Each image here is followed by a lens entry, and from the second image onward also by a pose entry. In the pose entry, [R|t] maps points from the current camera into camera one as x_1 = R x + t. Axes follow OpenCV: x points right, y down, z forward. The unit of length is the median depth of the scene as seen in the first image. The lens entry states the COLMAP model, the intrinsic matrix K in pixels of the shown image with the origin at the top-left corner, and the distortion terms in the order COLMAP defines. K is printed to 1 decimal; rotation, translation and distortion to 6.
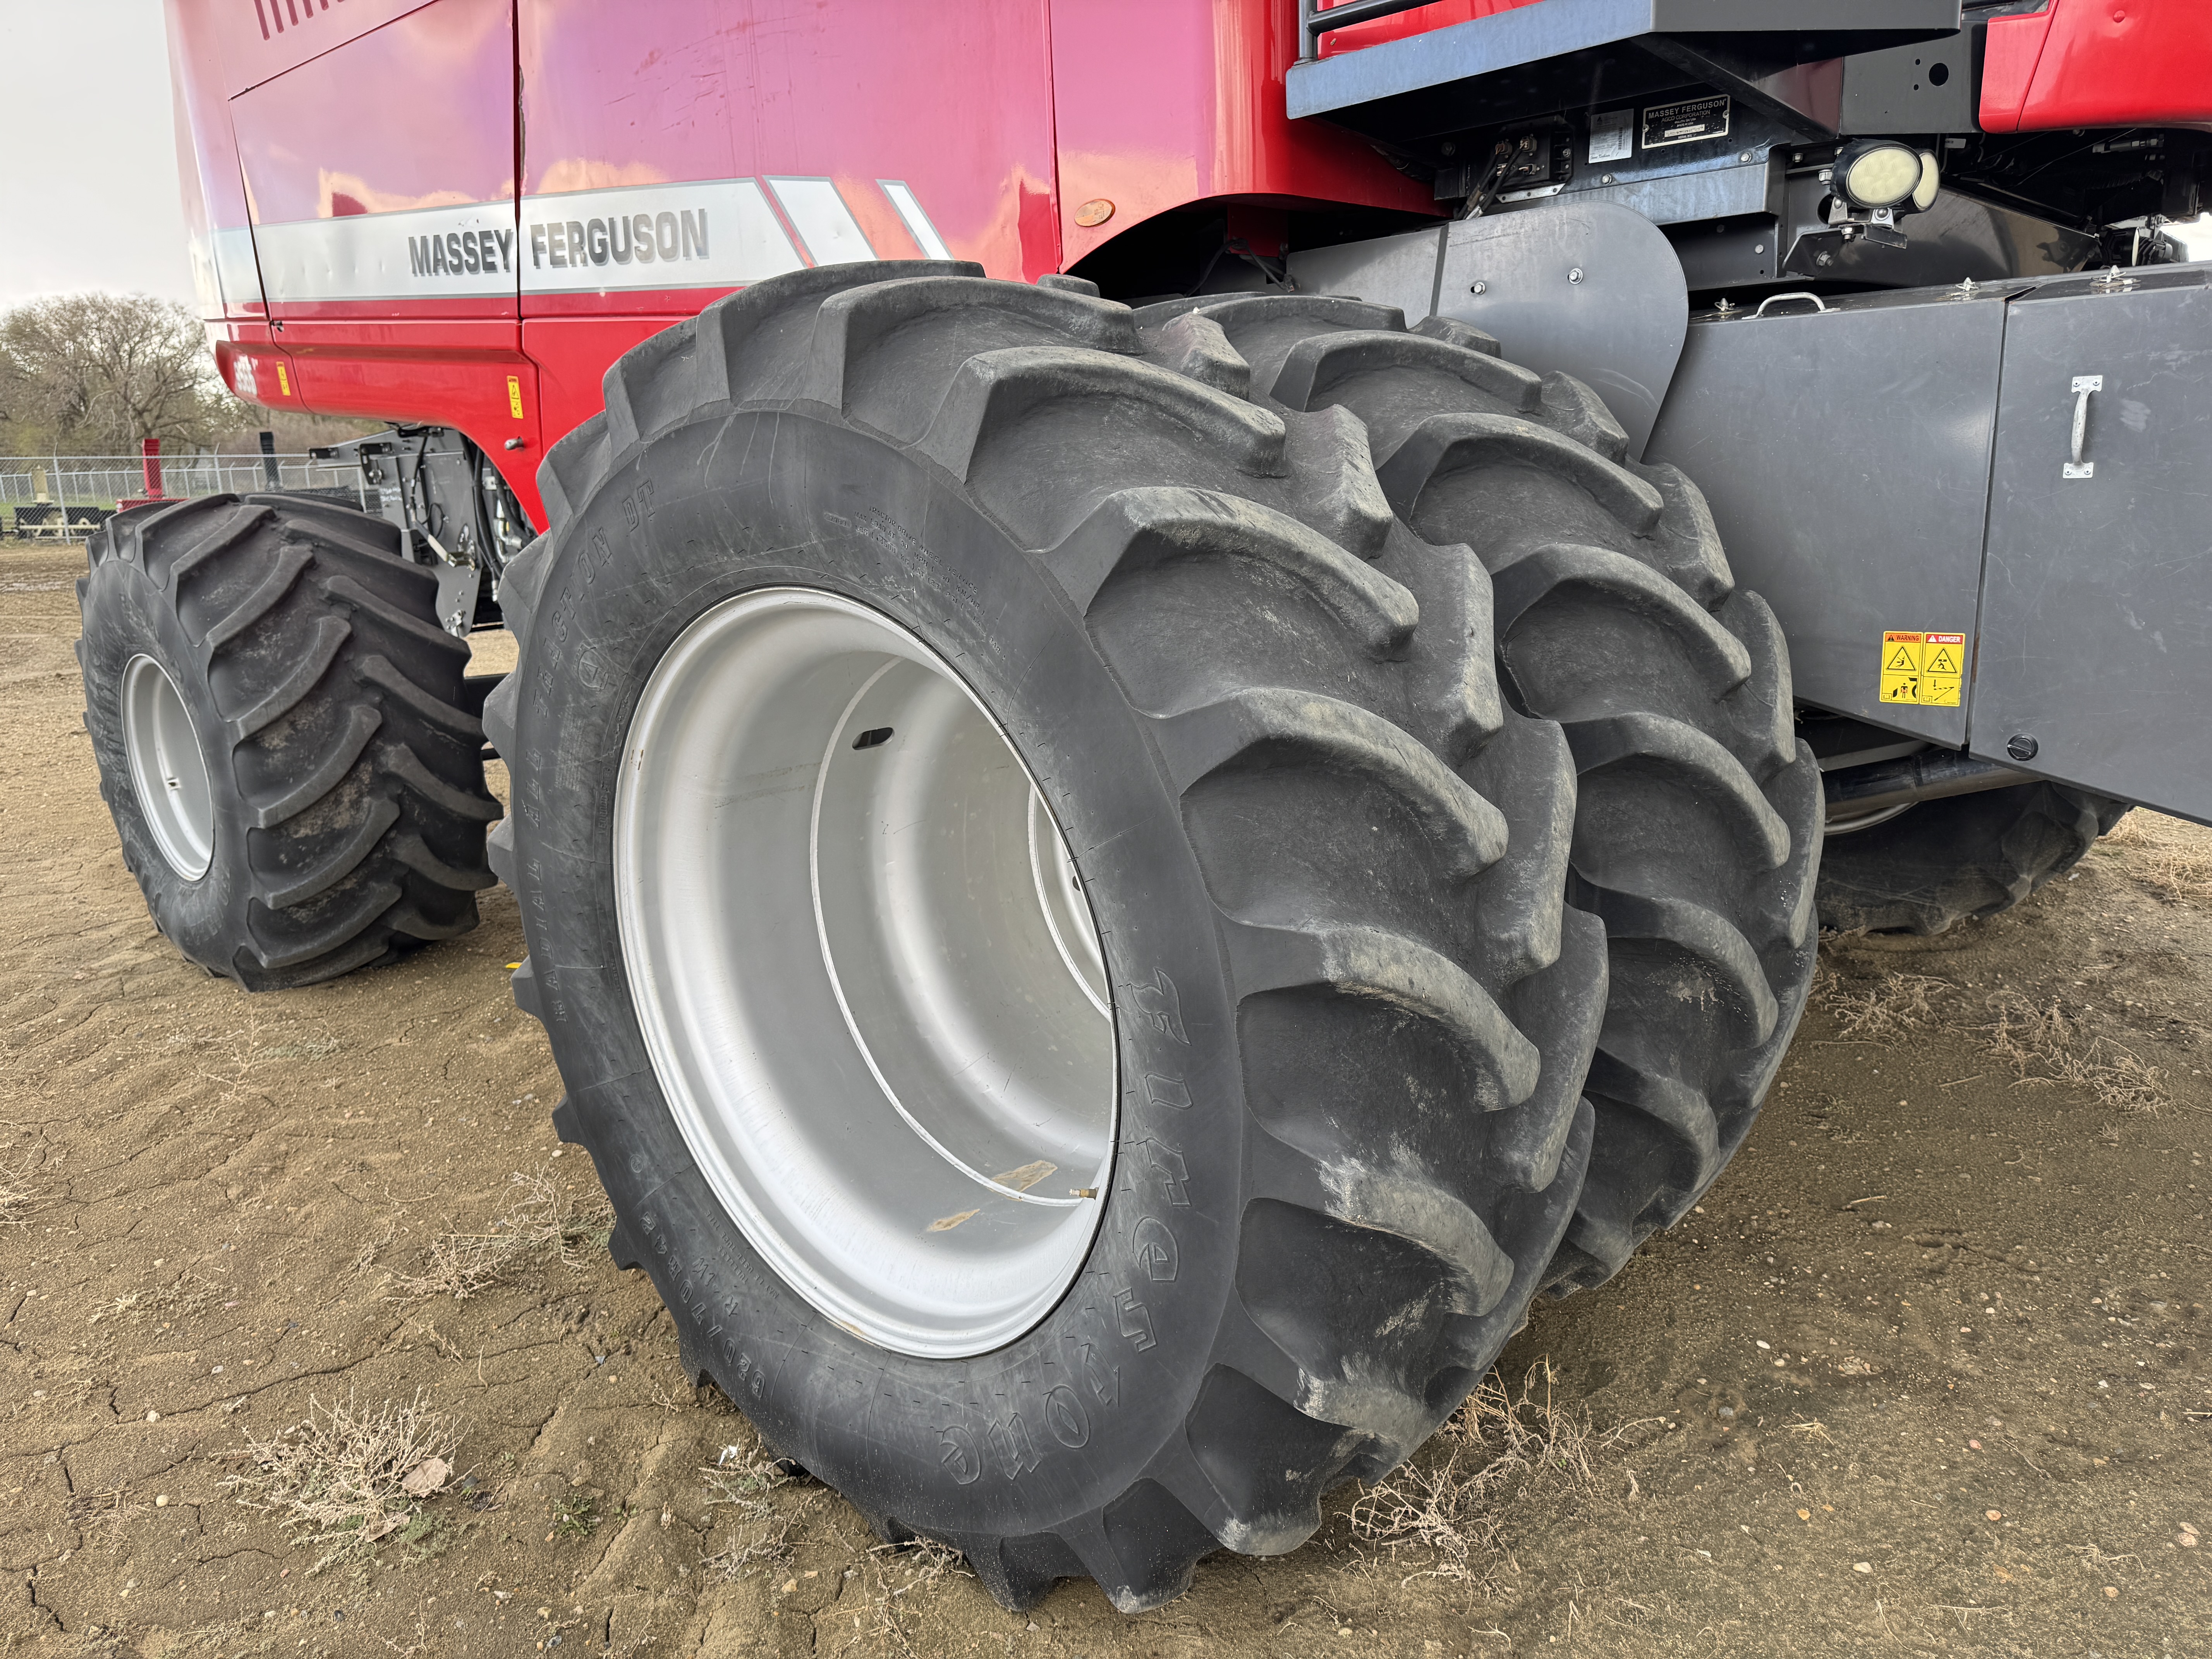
lens RADIAL K [[1580.2, 0, 1106.2], [0, 1580.2, 824.7], [0, 0, 1]] dist [0.018331, -0.022916]
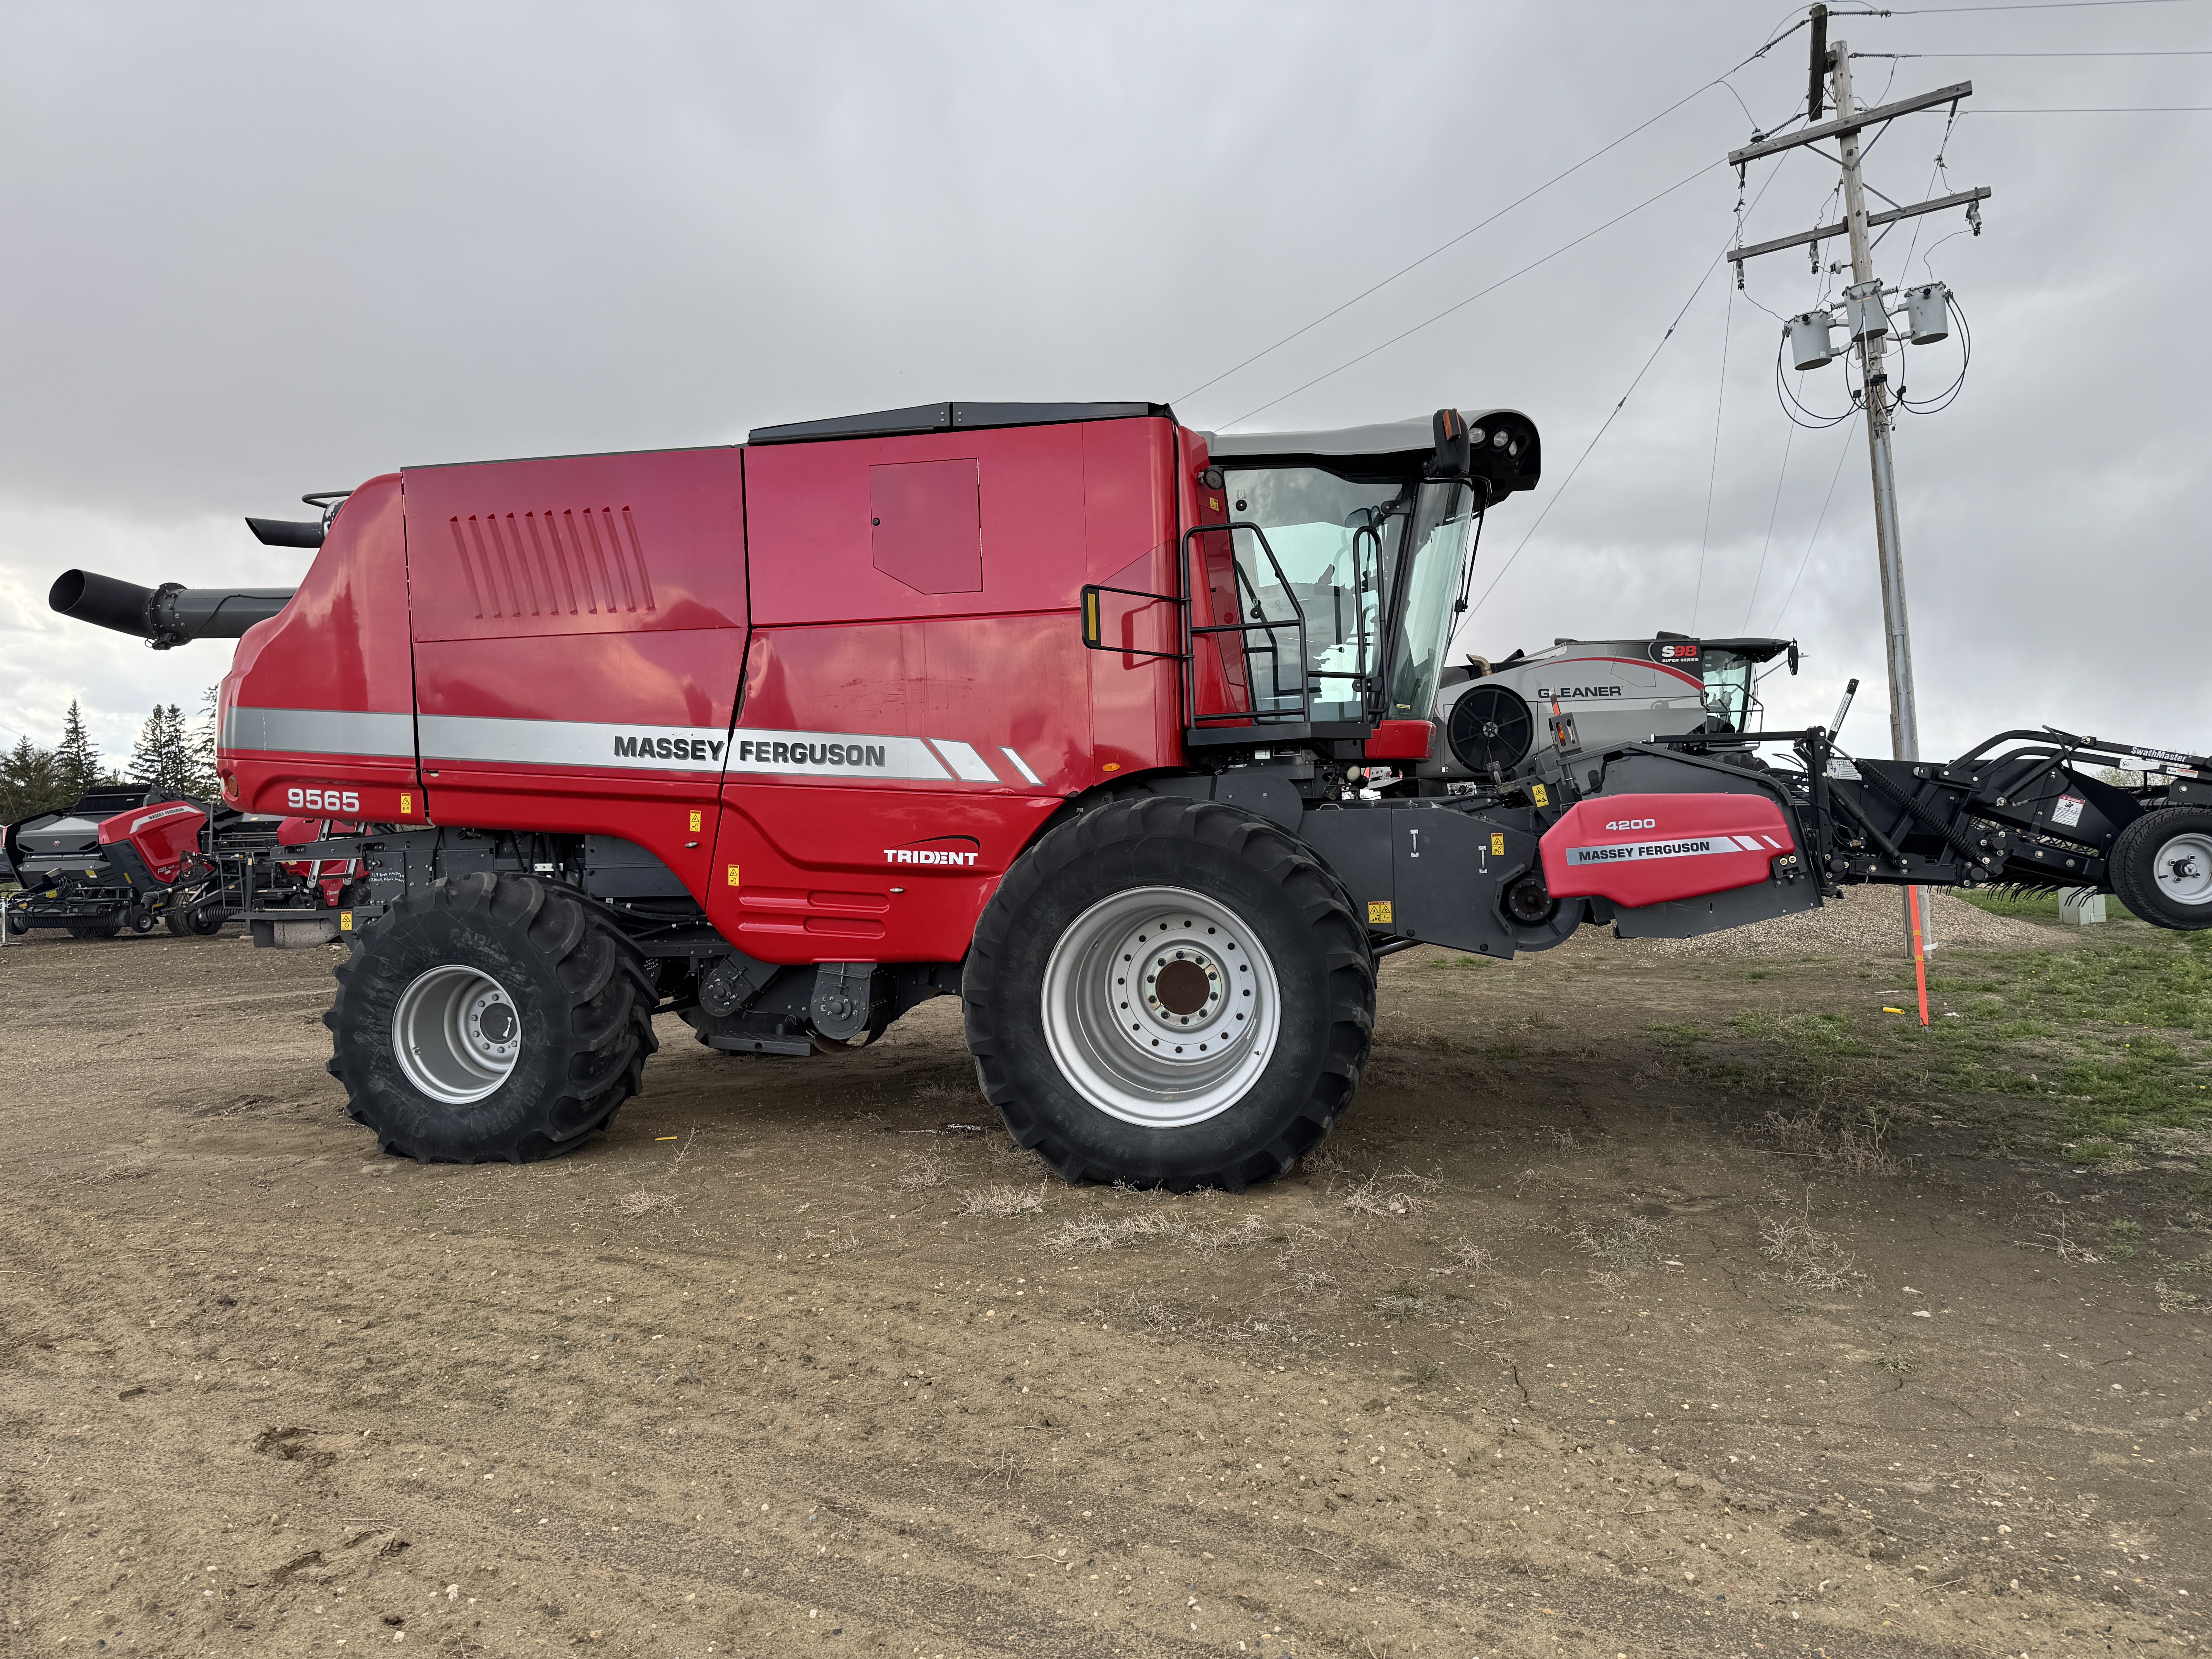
lens RADIAL K [[1580.2, 0, 1100.9], [0, 1580.2, 831.5], [0, 0, 1]] dist [0.018331, -0.022916]
pose [[0.841651, 0.011579, 0.539898, -1.216406], [0.122374, 0.969672, -0.211566, 0.252644], [-0.525974, 0.244134, 0.814708, -0.993170]]
